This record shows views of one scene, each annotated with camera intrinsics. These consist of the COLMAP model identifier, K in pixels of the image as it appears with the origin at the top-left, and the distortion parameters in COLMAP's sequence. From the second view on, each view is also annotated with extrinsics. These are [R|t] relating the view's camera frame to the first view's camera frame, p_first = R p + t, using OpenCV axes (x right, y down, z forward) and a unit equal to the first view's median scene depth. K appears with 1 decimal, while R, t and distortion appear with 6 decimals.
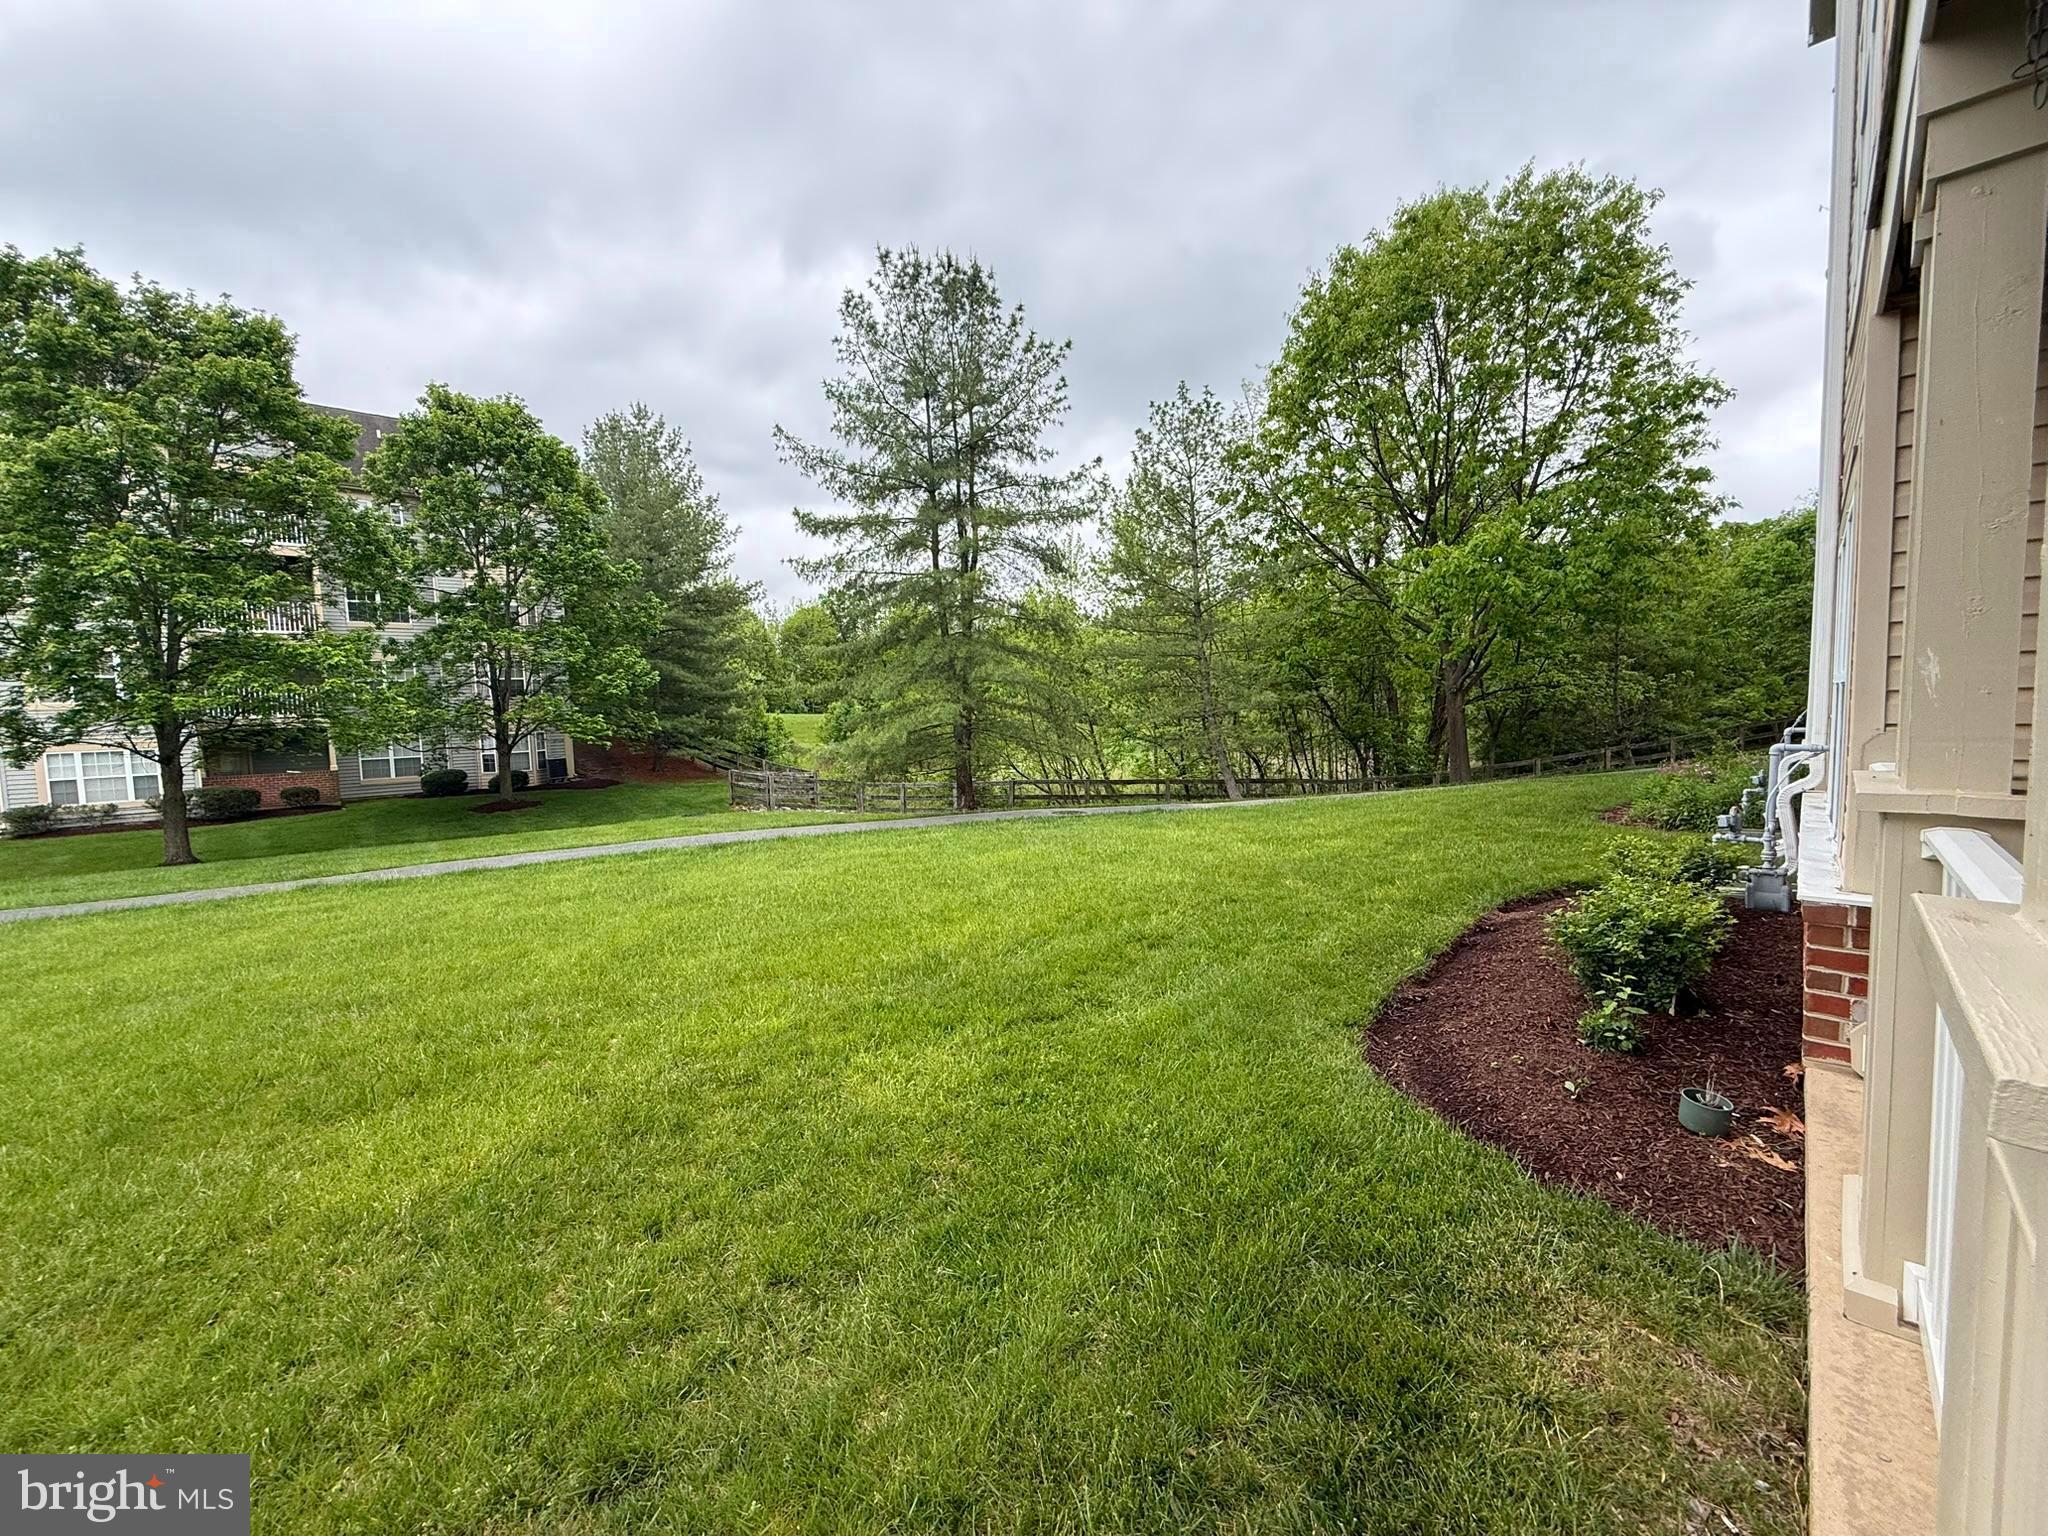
lens RADIAL K [[814.6, 0, 1019.8], [0, 814.6, 764.9], [0, 0, 1]] dist [0.000375, -0.000035]
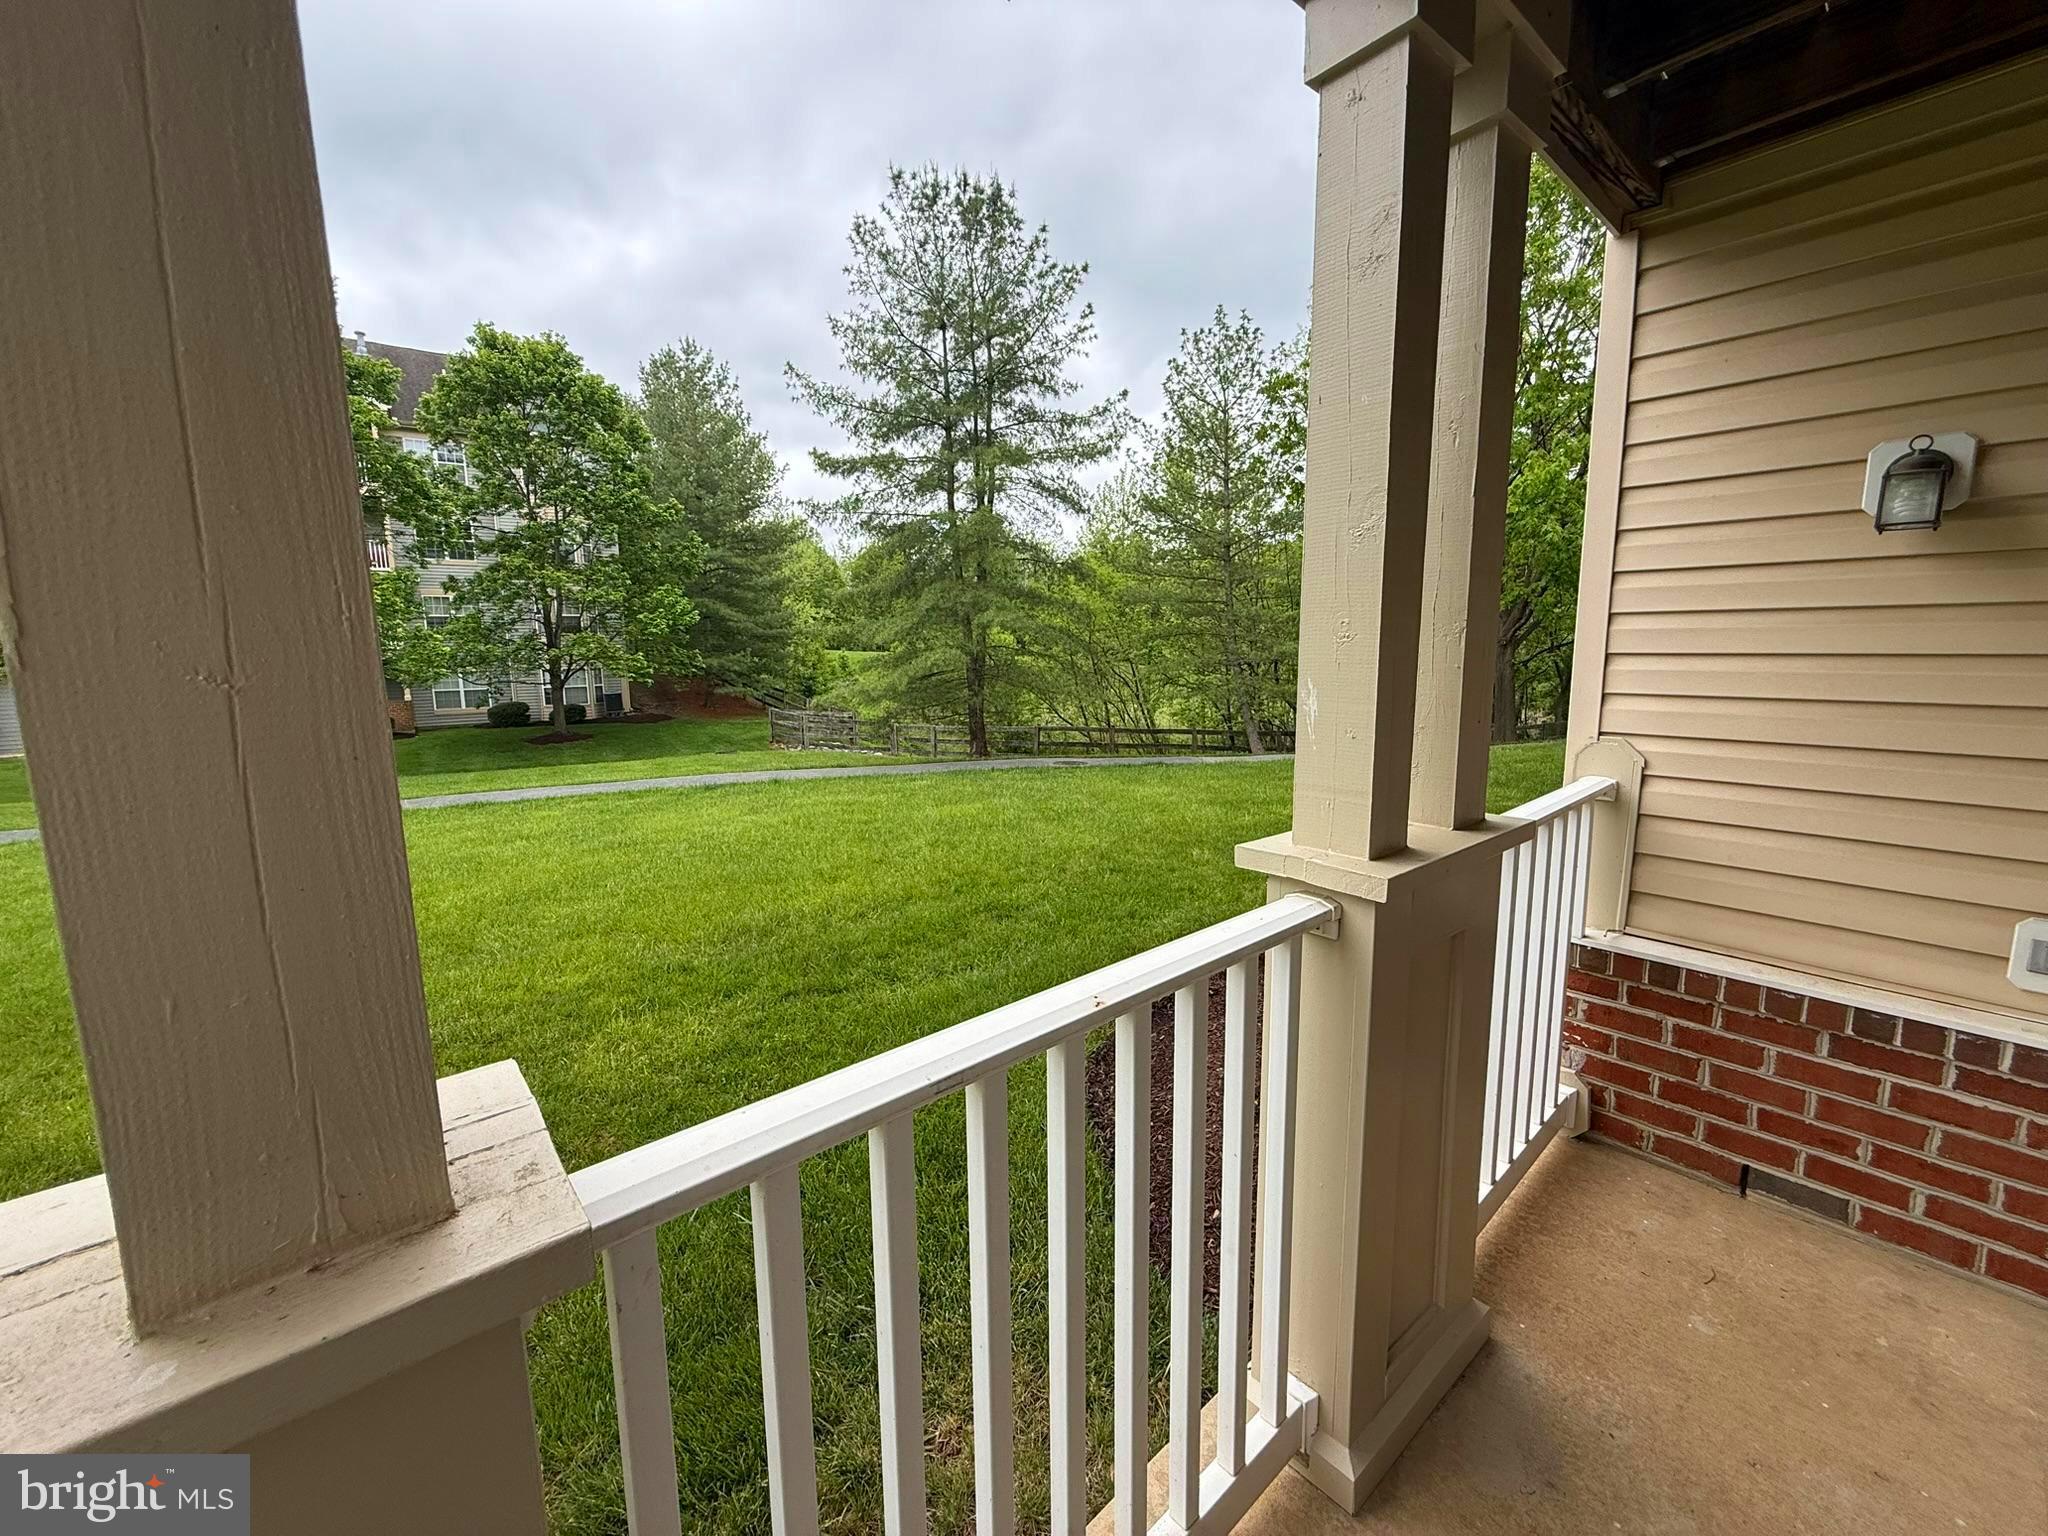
lens RADIAL K [[814.1, 0, 1022.9], [0, 814.1, 765.6], [0, 0, 1]] dist [0.001690, 0.000219]
pose [[0.995456, 0.029630, -0.090498, 0.077989], [-0.022776, 0.996859, 0.075845, -0.009978], [0.092461, -0.073439, 0.993004, 0.011520]]
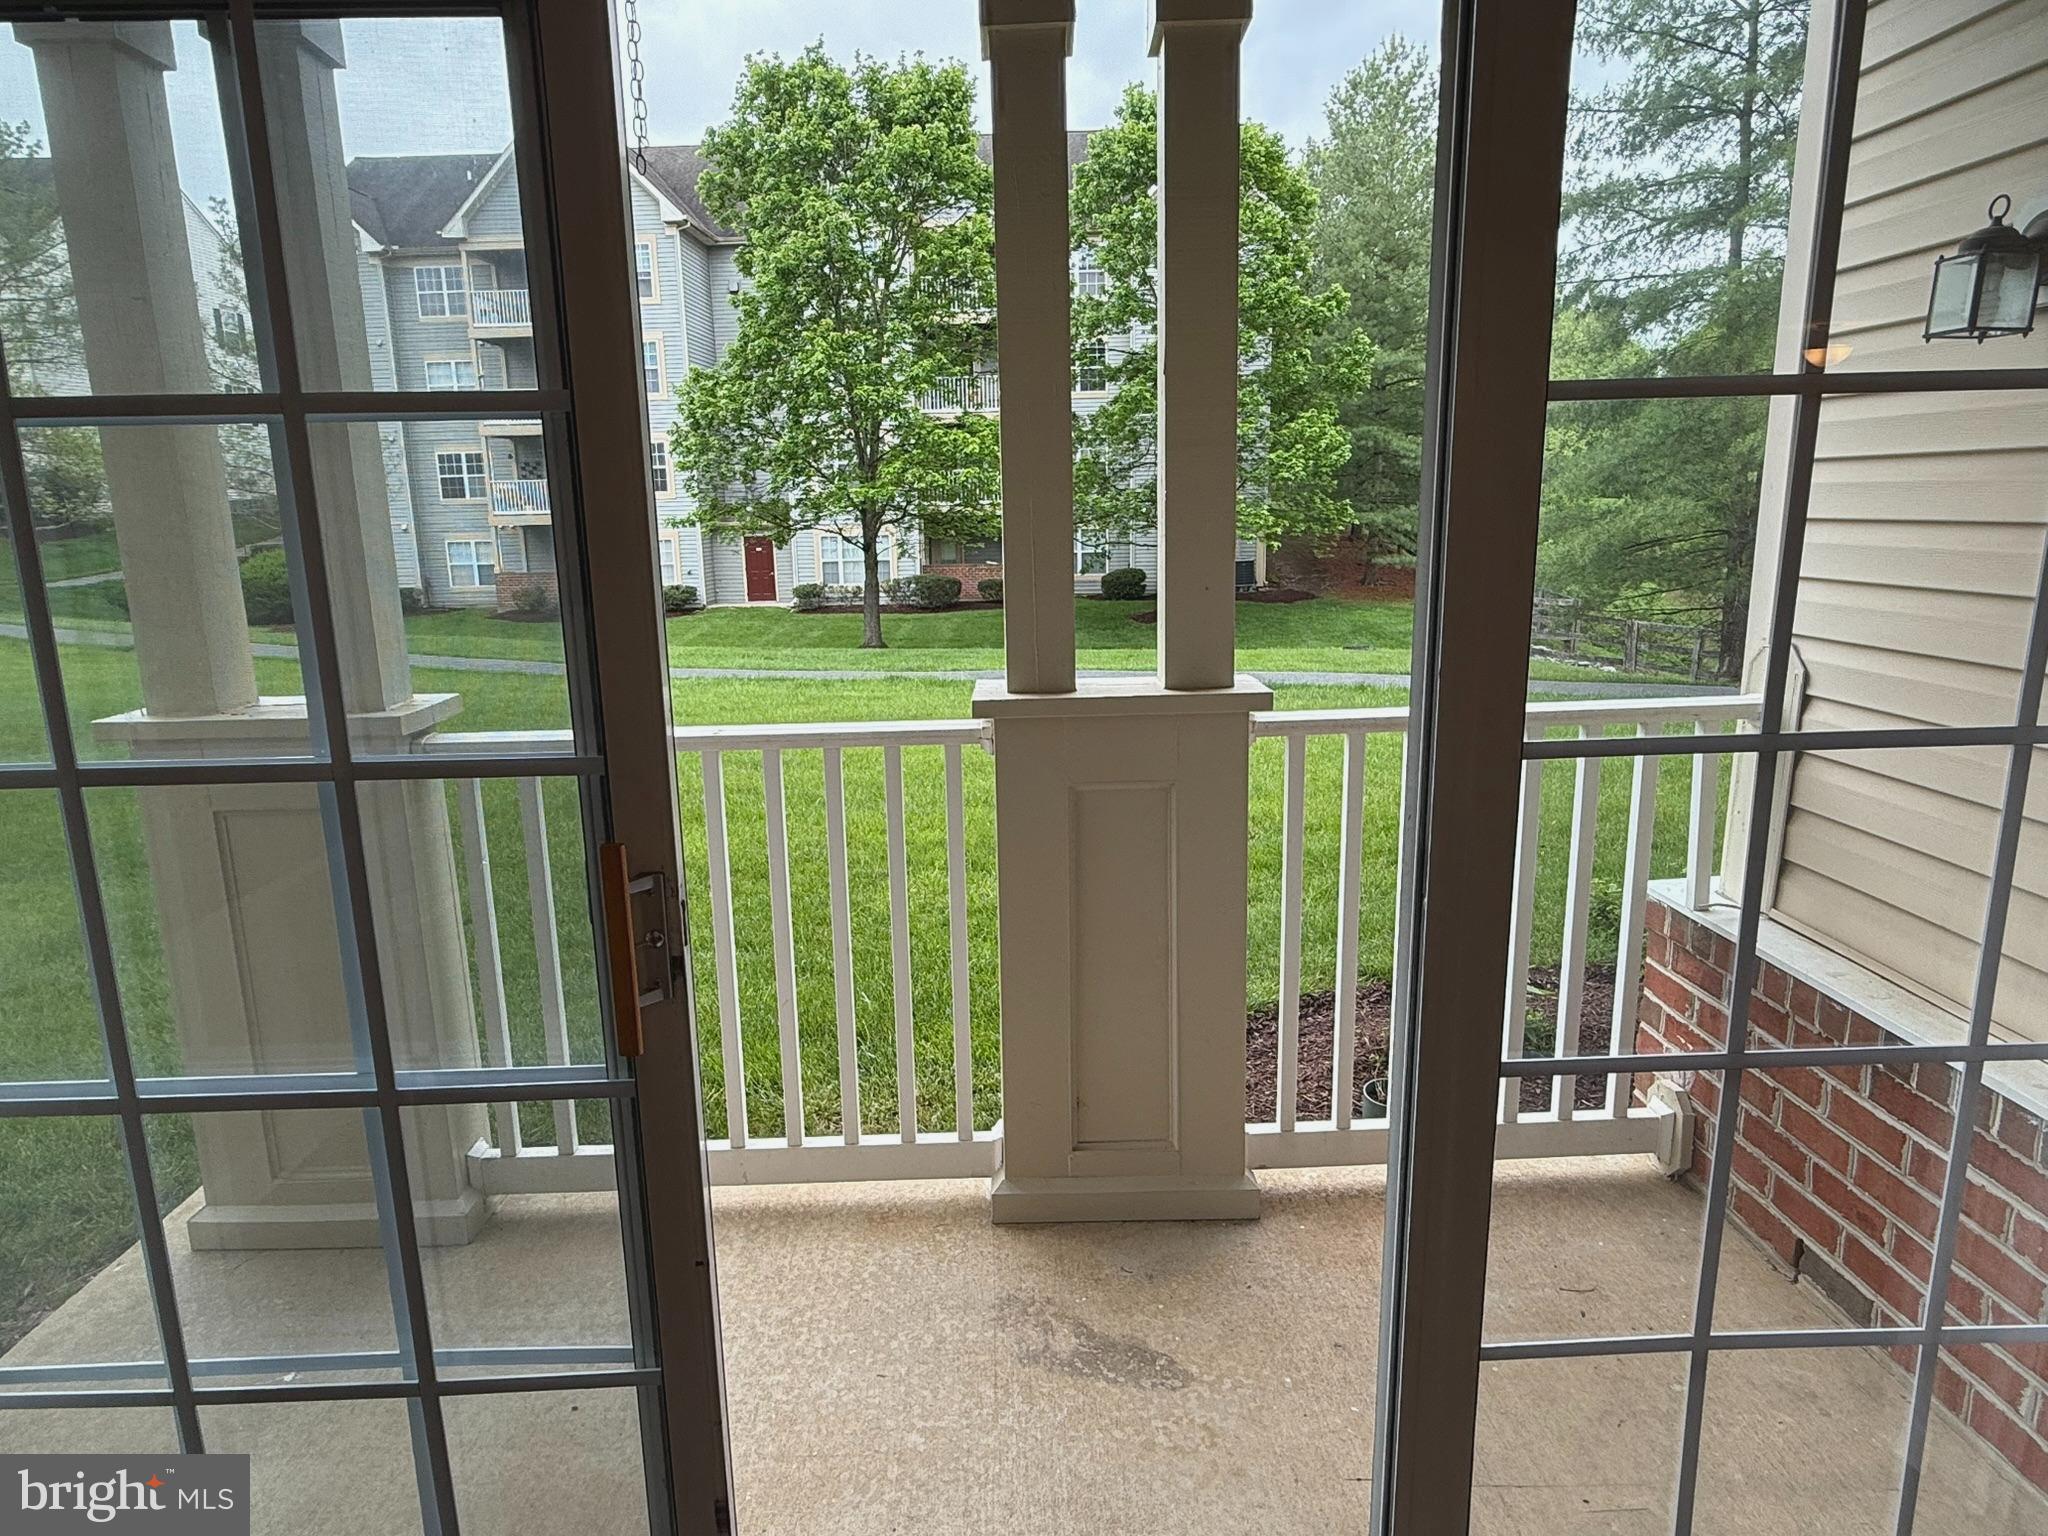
lens RADIAL K [[1235.1, 0, 1018.5], [0, 1235.1, 771.0], [0, 0, 1]] dist [0.001458, 0.001021]
pose [[0.709606, 0.161135, -0.685926, 0.190086], [-0.051826, 0.982798, 0.177260, -0.012227], [0.702690, -0.090236, 0.705751, -0.008462]]
